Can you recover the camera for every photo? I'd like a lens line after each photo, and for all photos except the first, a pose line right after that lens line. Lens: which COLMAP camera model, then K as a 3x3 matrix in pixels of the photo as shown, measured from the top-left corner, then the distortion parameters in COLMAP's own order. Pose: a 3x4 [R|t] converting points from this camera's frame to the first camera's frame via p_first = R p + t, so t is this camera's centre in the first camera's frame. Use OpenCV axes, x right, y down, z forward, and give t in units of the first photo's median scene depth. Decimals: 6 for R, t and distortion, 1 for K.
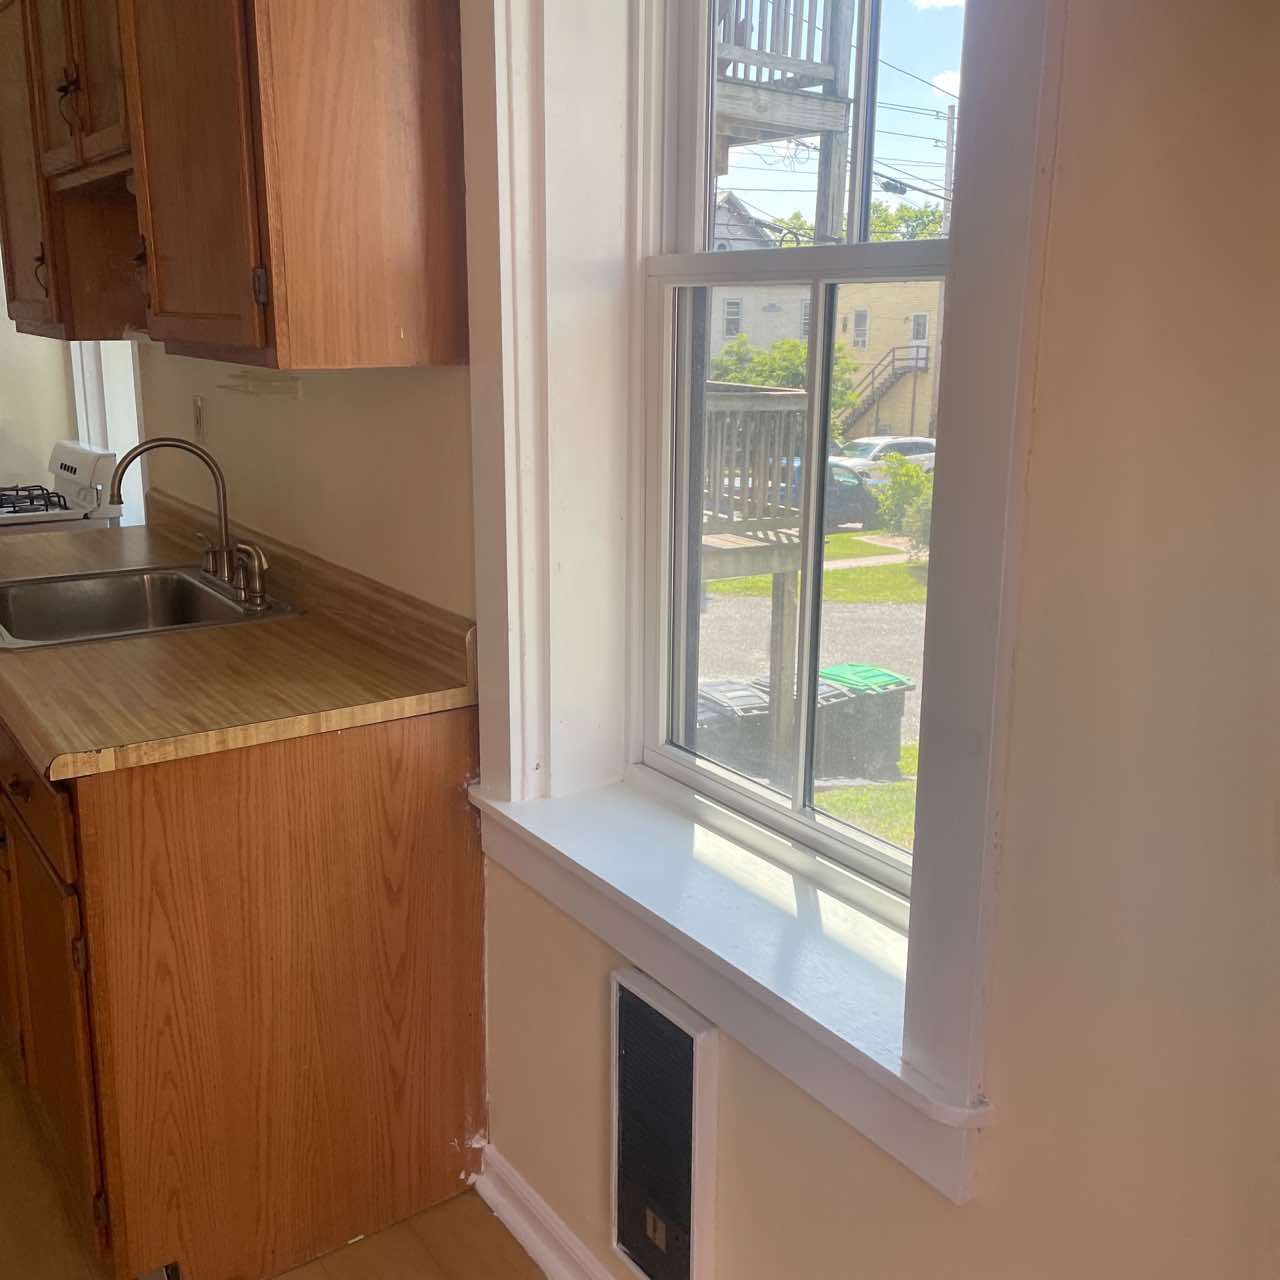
lens RADIAL K [[1308.4, 0, 641.0], [0, 1308.4, 608.2], [0, 0, 1]] dist [0.045544, 0.000000]
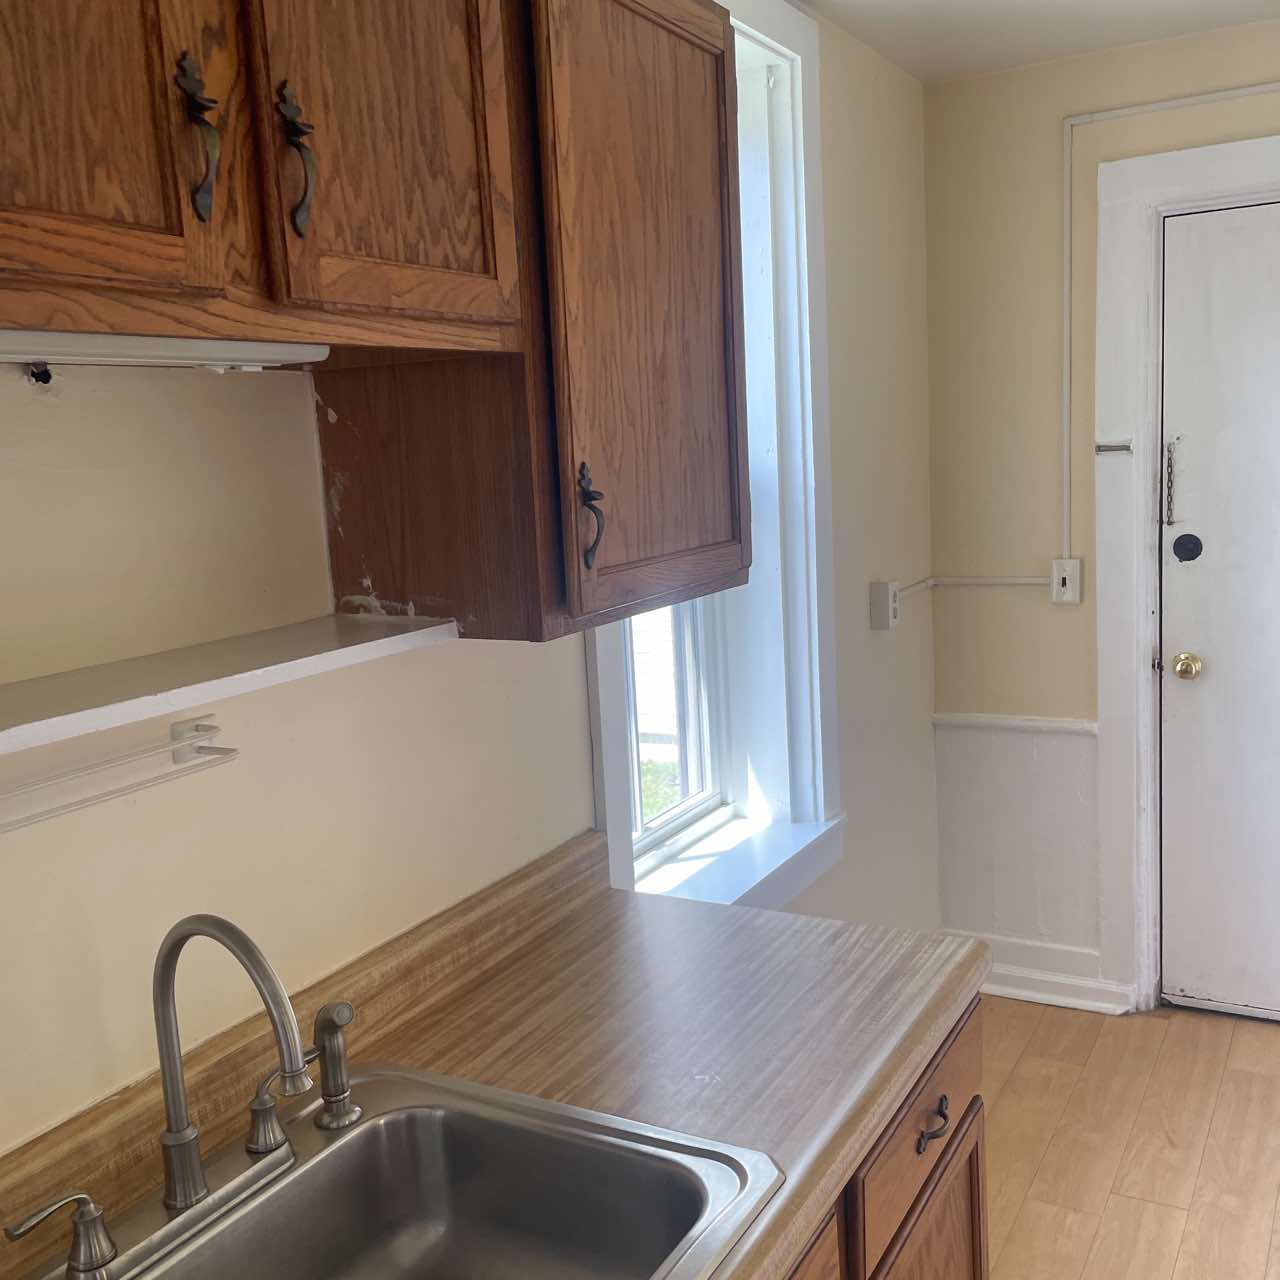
lens RADIAL K [[1308.4, 0, 646.4], [0, 1308.4, 634.5], [0, 0, 1]] dist [0.045544, 0.000000]
pose [[-0.441579, -0.123132, 0.888733, -1.081265], [0.243022, 0.937096, 0.250581, -0.391124], [-0.863683, 0.326633, -0.383878, 1.375553]]
